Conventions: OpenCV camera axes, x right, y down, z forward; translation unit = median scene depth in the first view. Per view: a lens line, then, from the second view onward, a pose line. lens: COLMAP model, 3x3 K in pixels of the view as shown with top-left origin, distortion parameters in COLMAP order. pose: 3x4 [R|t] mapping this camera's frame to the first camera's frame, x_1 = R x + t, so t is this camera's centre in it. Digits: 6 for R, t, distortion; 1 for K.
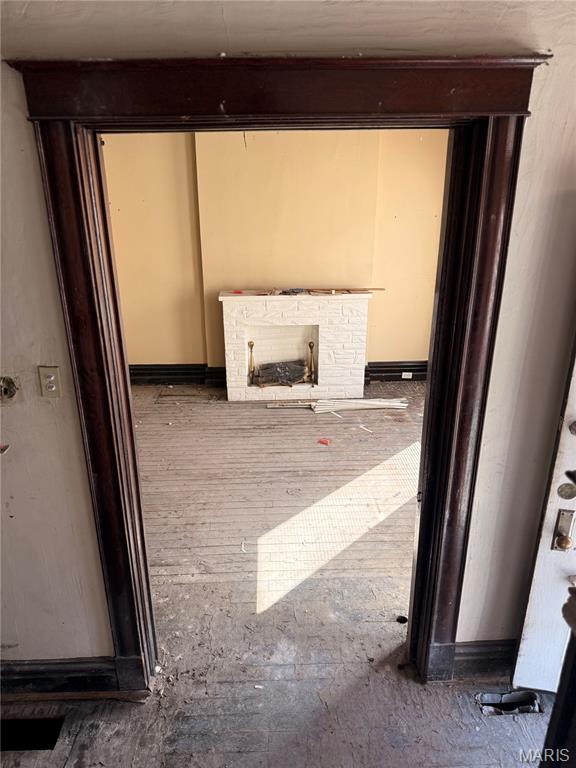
lens RADIAL K [[574.0, 0, 291.5], [0, 574.0, 388.2], [0, 0, 1]] dist [0.084997, -0.022806]
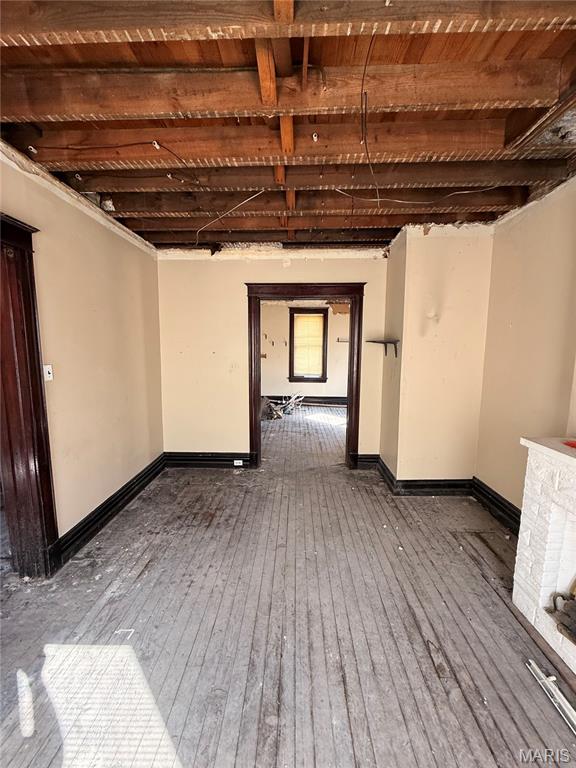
lens RADIAL K [[304.6, 0, 288.2], [0, 304.6, 384.0], [0, 0, 1]] dist [0.002332, -0.000503]
pose [[-0.084207, 0.124670, -0.988619, 0.239571], [-0.336480, 0.930307, 0.145976, -0.187891], [0.937918, 0.344943, -0.036389, 0.797097]]
